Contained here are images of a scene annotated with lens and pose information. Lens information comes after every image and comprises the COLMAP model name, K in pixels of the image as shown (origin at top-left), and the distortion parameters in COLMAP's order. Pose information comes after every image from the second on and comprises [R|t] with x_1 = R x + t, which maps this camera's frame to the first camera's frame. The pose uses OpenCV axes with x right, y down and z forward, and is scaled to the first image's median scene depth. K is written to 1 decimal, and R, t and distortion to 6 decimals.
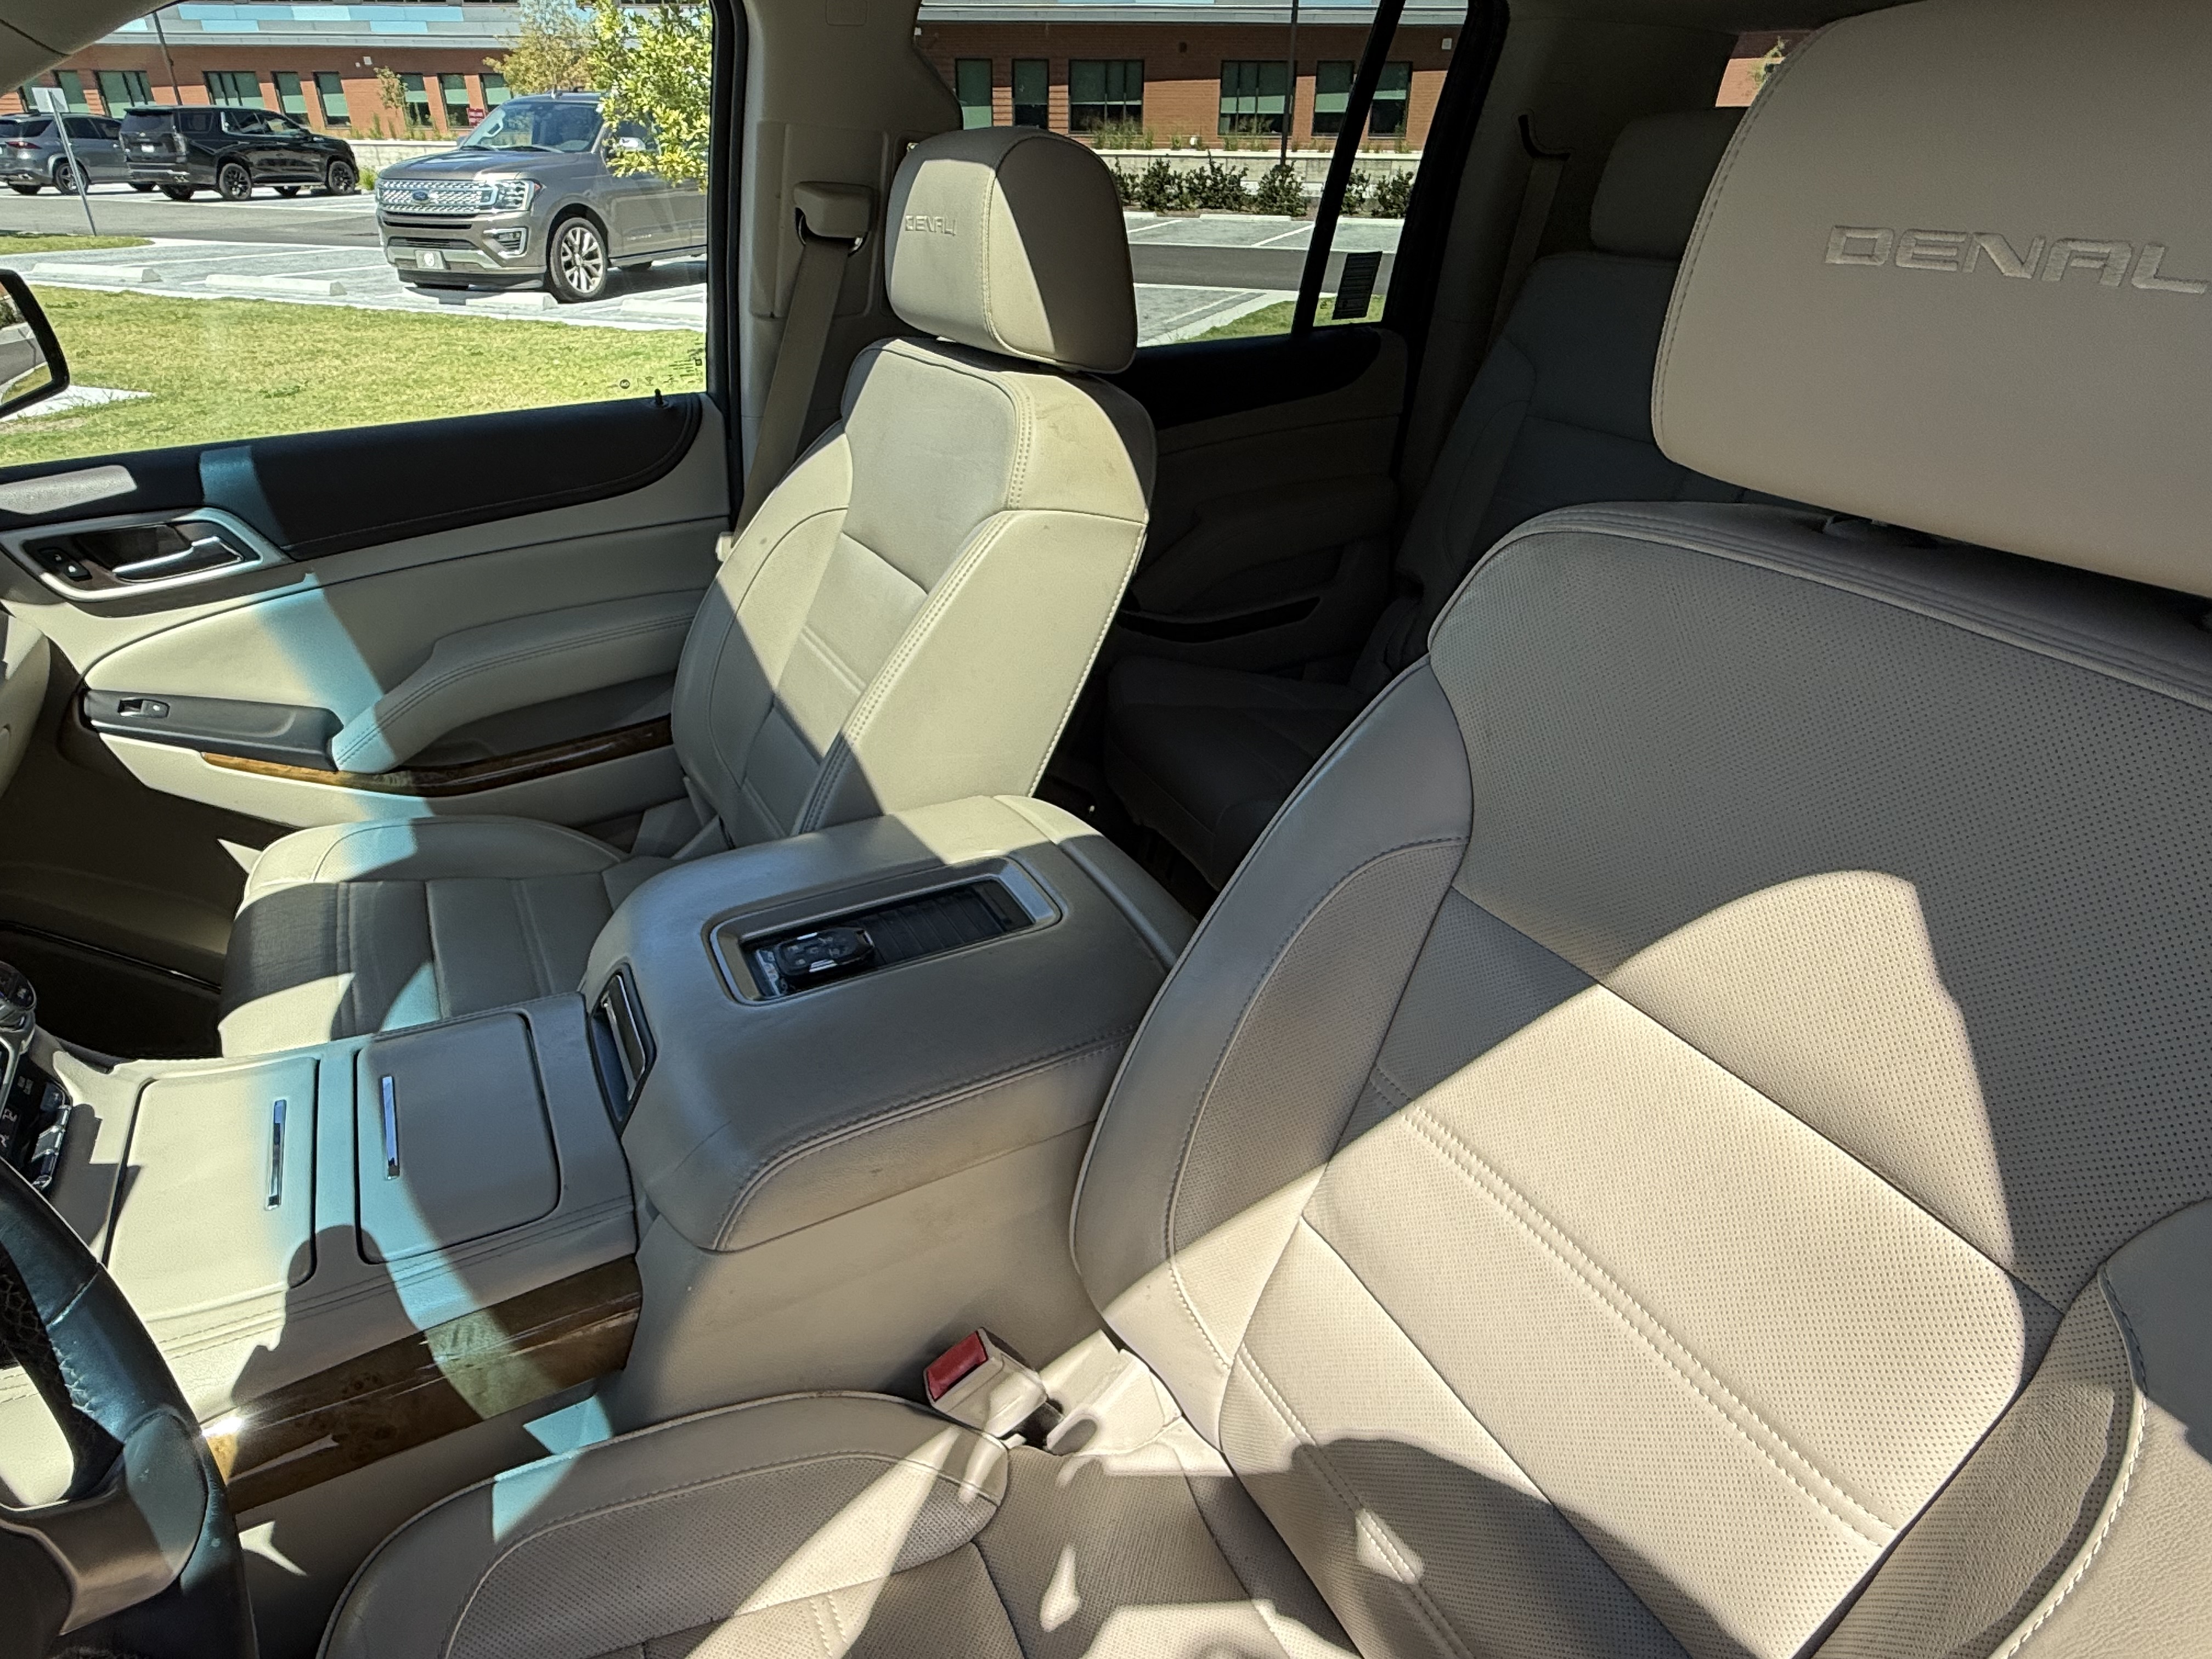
lens RADIAL K [[1263.4, 0, 1077.1], [0, 1263.4, 830.1], [0, 0, 1]] dist [0.000427, -0.002622]
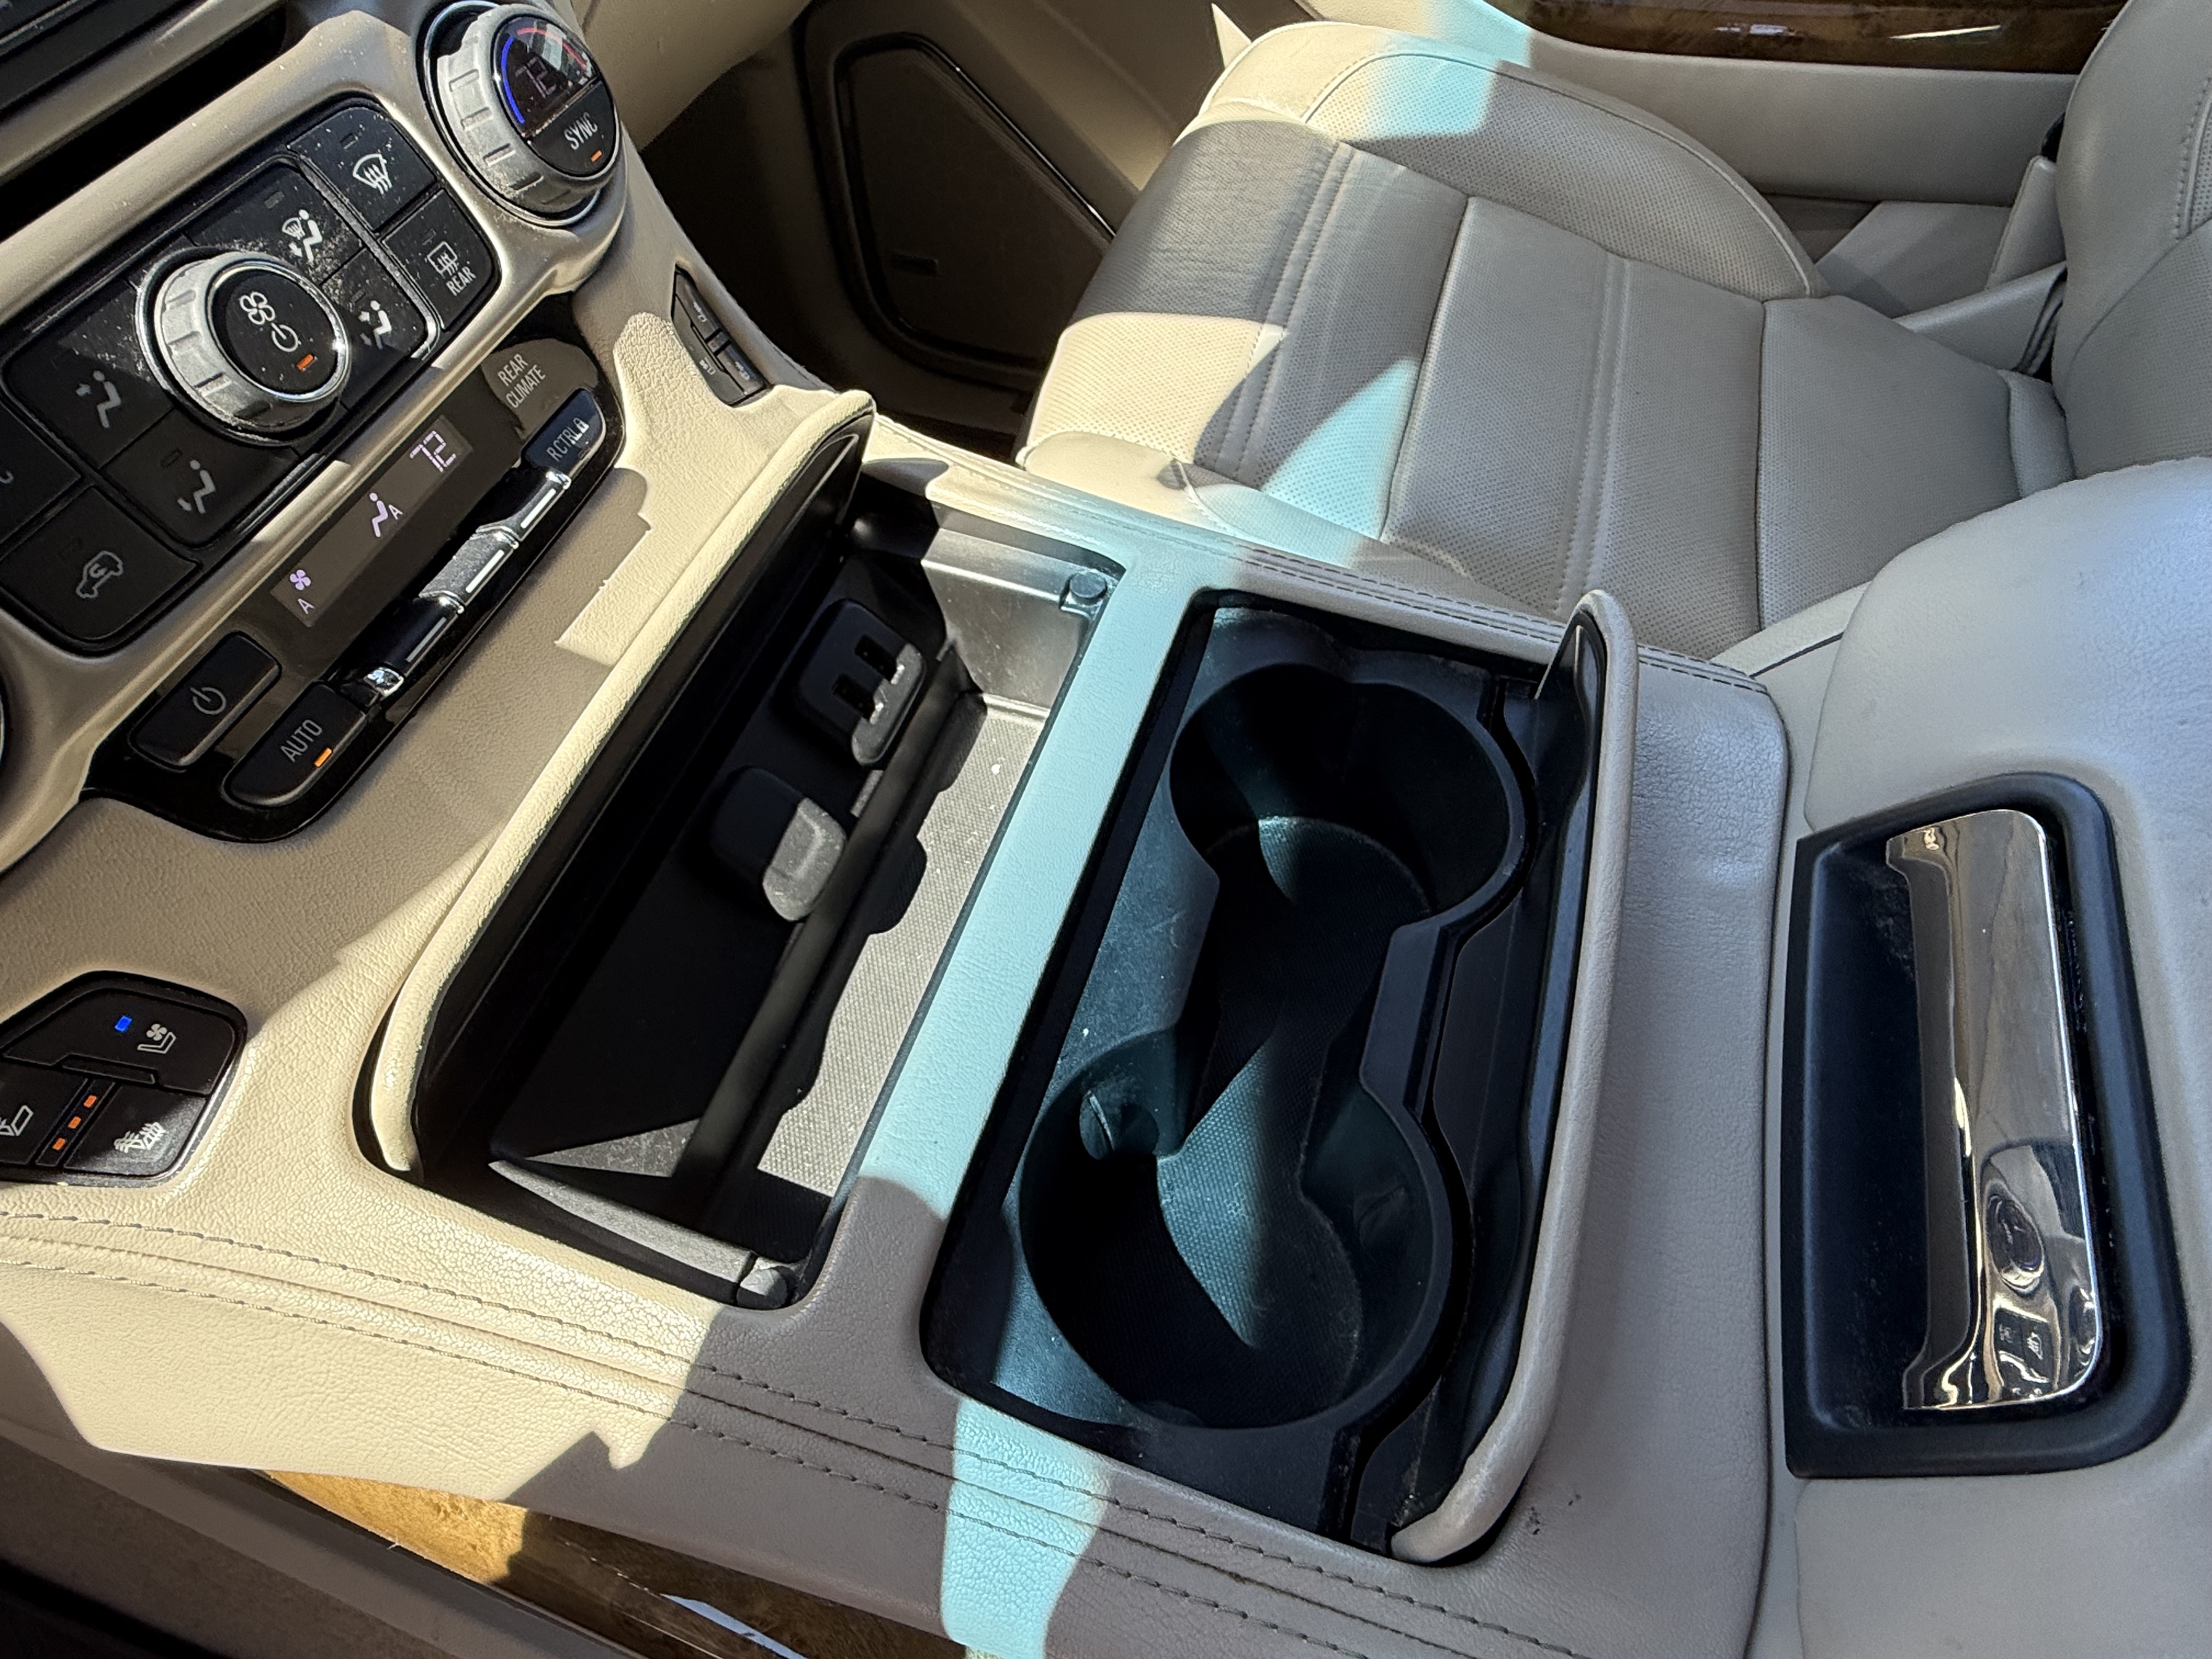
lens RADIAL K [[1320.2, 0, 1061.5], [0, 1320.2, 836.5], [0, 0, 1]] dist [0.000687, -0.000699]
pose [[0.702470, 0.565119, -0.432639, -0.232889], [-0.321952, 0.794450, 0.514971, 0.022881], [0.634731, -0.222462, 0.740019, 0.400605]]
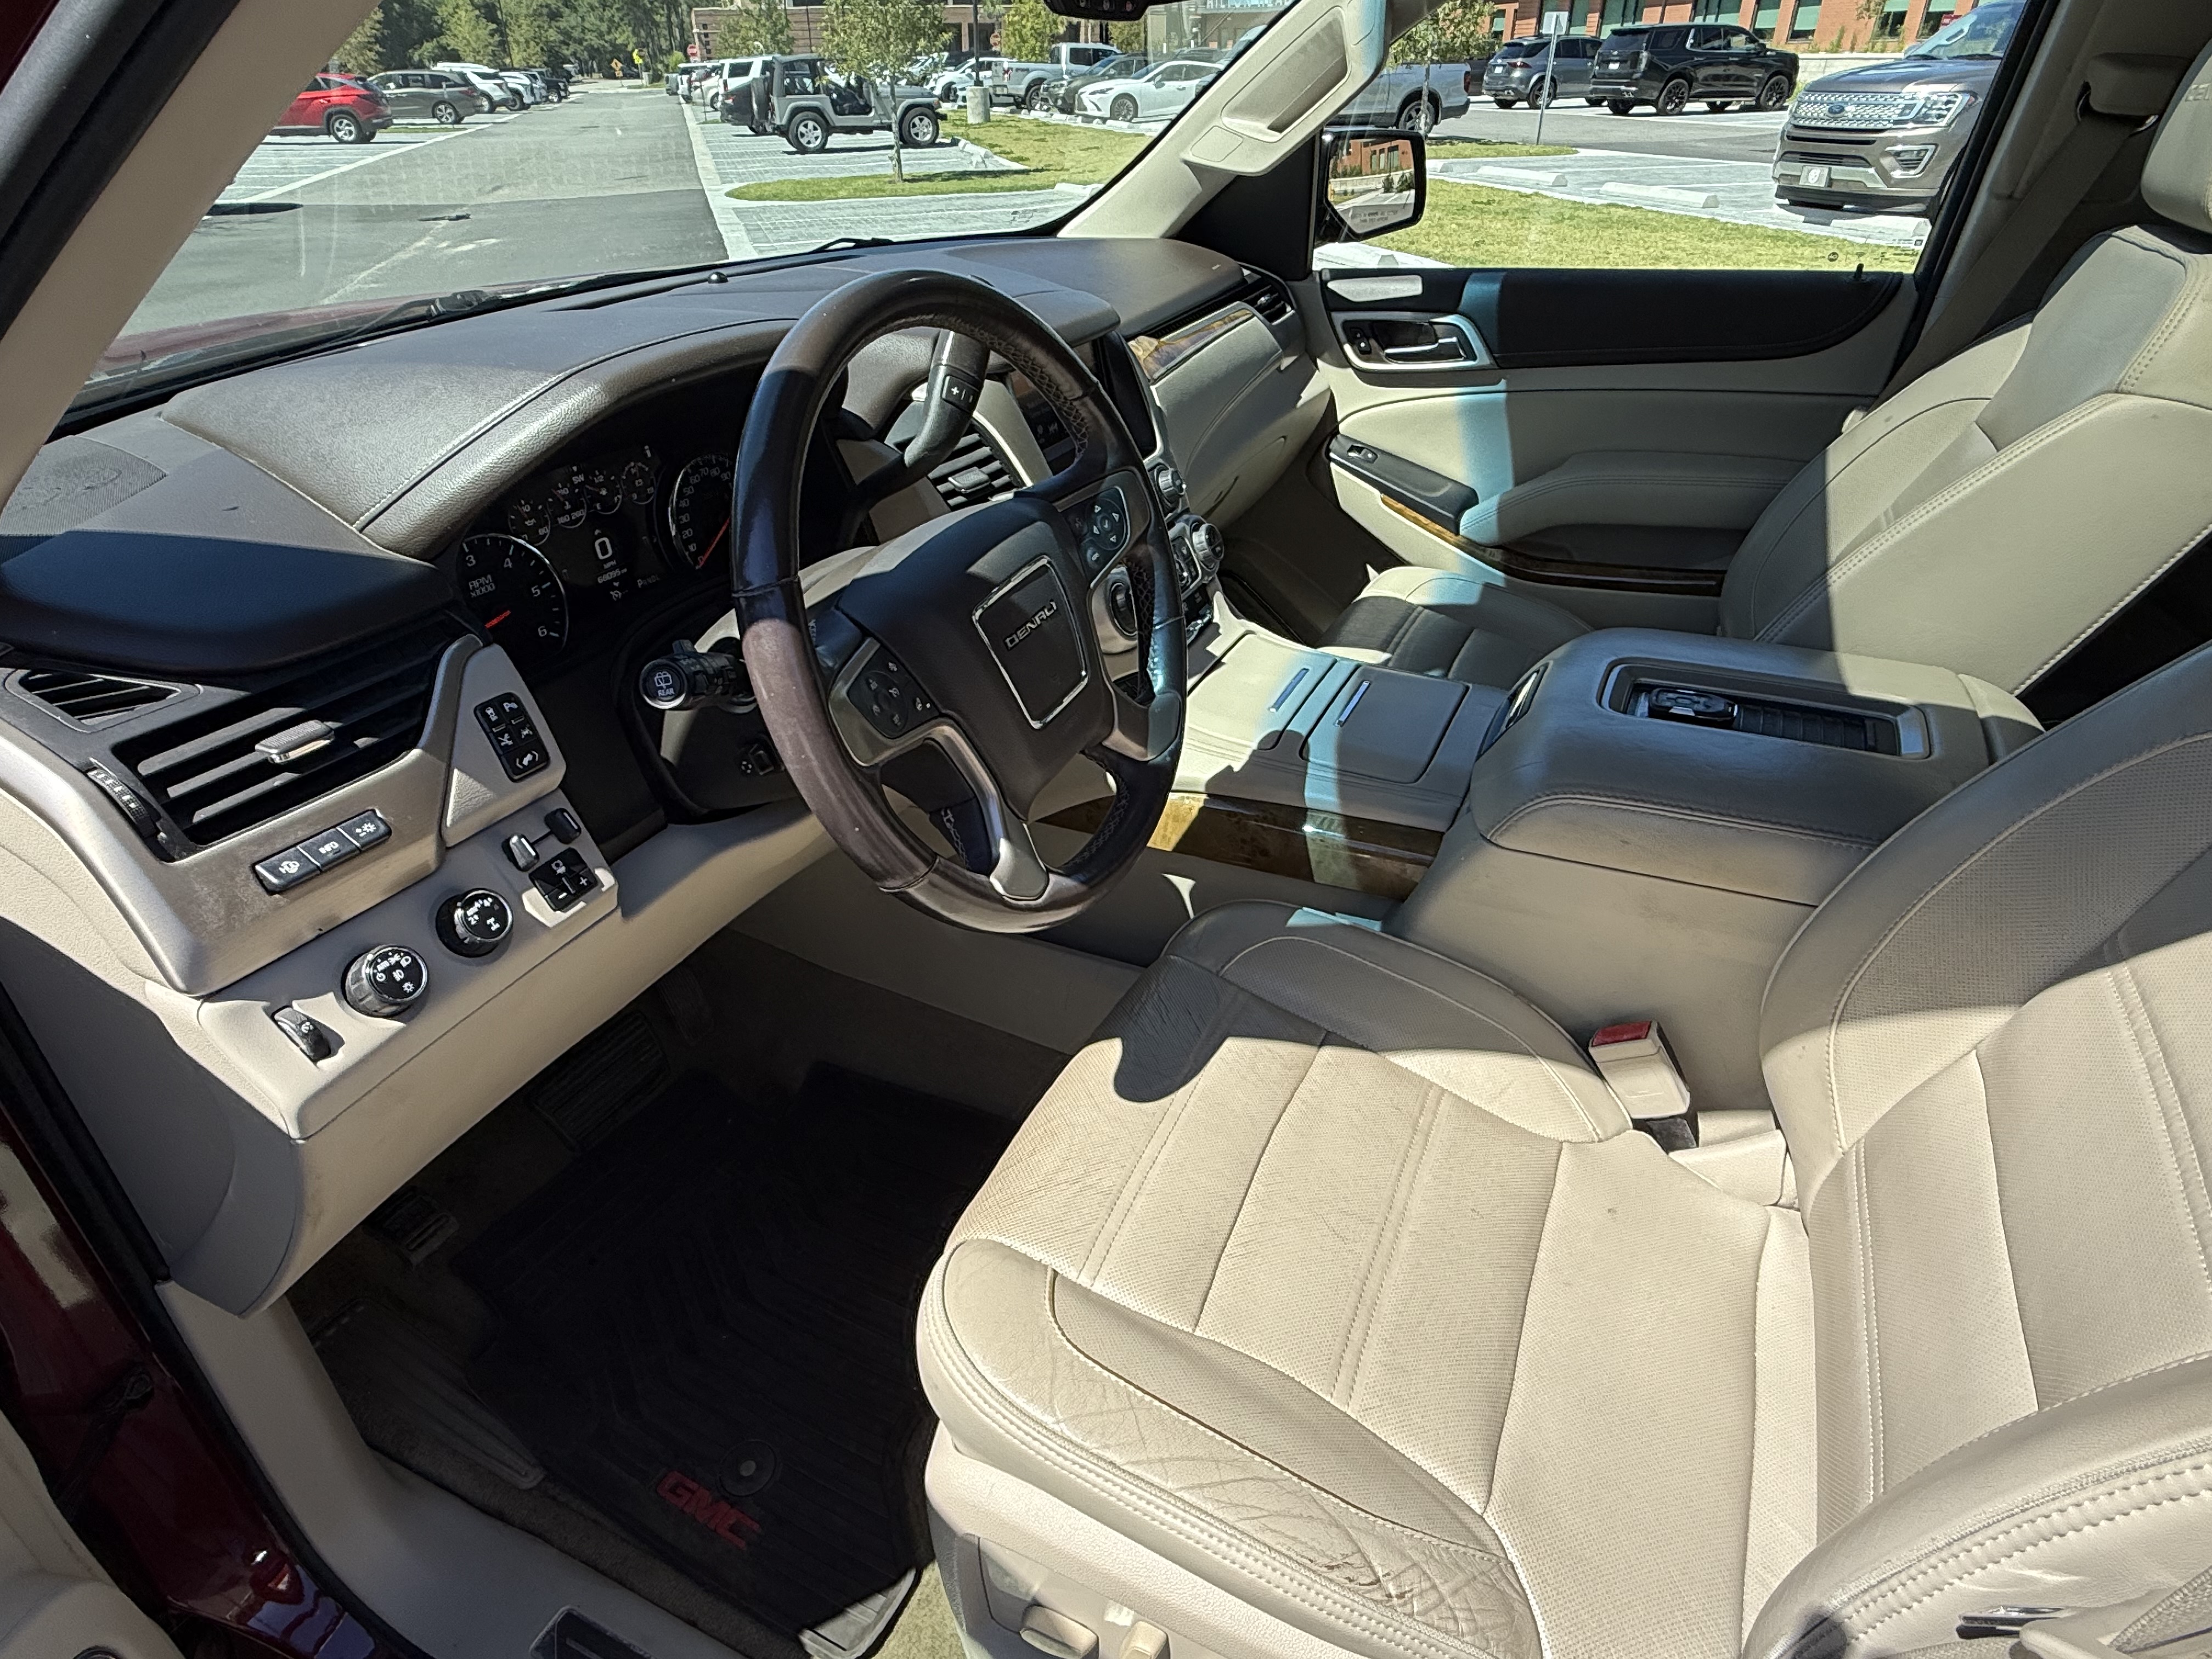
lens RADIAL K [[1263.4, 0, 1077.1], [0, 1263.4, 830.1], [0, 0, 1]] dist [0.000427, -0.002622]
pose [[0.600388, 0.398693, -0.693237, 0.198326], [-0.363132, 0.908257, 0.207858, 0.100494], [0.712509, 0.126941, 0.690085, -0.134525]]
